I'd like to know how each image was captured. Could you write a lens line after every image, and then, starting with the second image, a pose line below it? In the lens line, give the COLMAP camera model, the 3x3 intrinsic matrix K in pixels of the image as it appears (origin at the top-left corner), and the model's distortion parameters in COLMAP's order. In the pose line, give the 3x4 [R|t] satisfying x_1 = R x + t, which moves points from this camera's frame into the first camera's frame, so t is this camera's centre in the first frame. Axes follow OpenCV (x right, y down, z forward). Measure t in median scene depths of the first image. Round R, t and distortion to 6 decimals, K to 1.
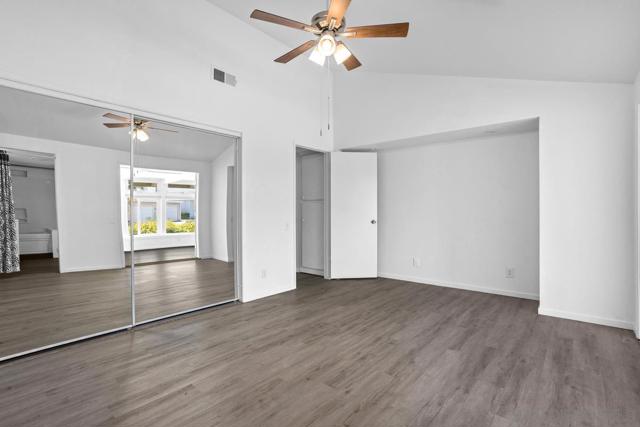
lens RADIAL K [[306.0, 0, 318.7], [0, 306.0, 213.3], [0, 0, 1]] dist [0.001653, 0.001705]
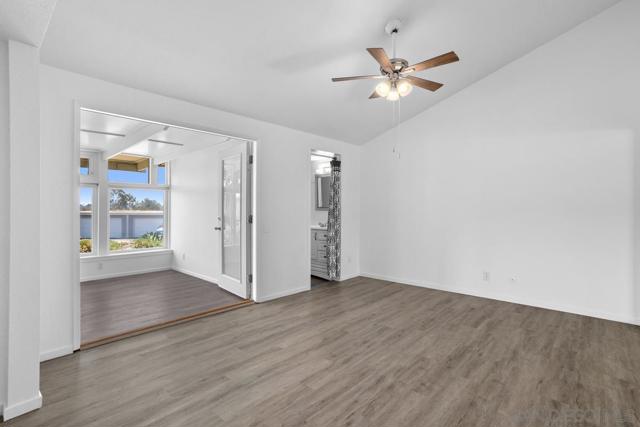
lens RADIAL K [[306.0, 0, 319.4], [0, 306.0, 211.8], [0, 0, 1]] dist [0.001653, 0.001705]
pose [[-0.999547, -0.004838, 0.029720, 0.257950], [-0.004459, 0.999908, 0.012822, -0.038936], [-0.029779, 0.012683, -0.999476, 1.954549]]
